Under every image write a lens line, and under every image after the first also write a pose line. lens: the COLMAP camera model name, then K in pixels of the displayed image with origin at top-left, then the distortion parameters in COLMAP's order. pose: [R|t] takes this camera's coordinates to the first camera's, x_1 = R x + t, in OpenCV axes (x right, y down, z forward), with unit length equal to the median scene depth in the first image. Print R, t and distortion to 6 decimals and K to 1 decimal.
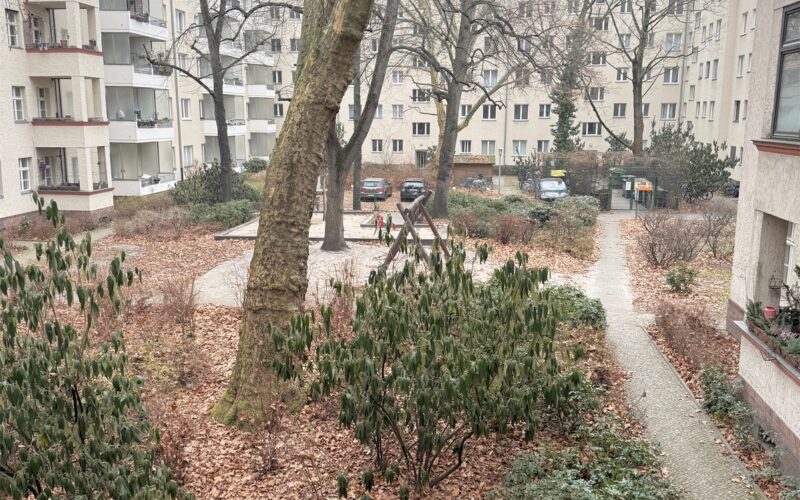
lens RADIAL K [[732.2, 0, 400.0], [0, 732.2, 250.0], [0, 0, 1]] dist [0.138353, -0.233876]
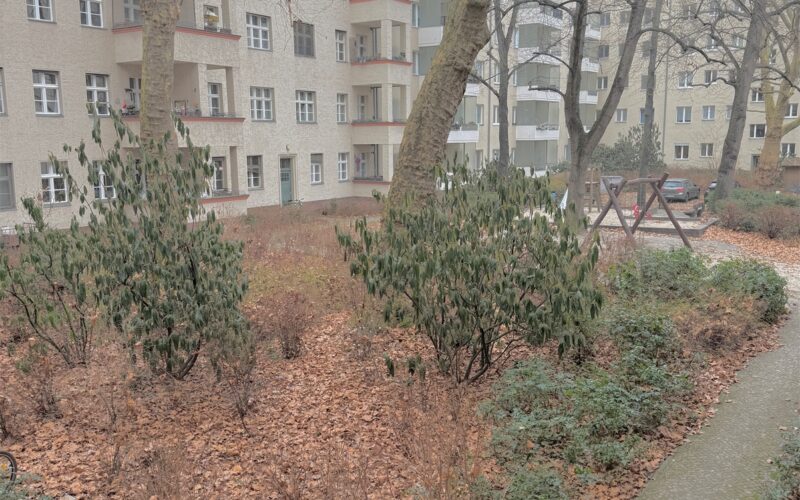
lens RADIAL K [[732.2, 0, 400.0], [0, 732.2, 250.0], [0, 0, 1]] dist [0.138353, -0.233876]
pose [[0.889107, 0.057254, -0.454104, 0.132800], [-0.068075, 0.997652, -0.007502, 0.037910], [0.452608, 0.037583, 0.890917, -0.020391]]
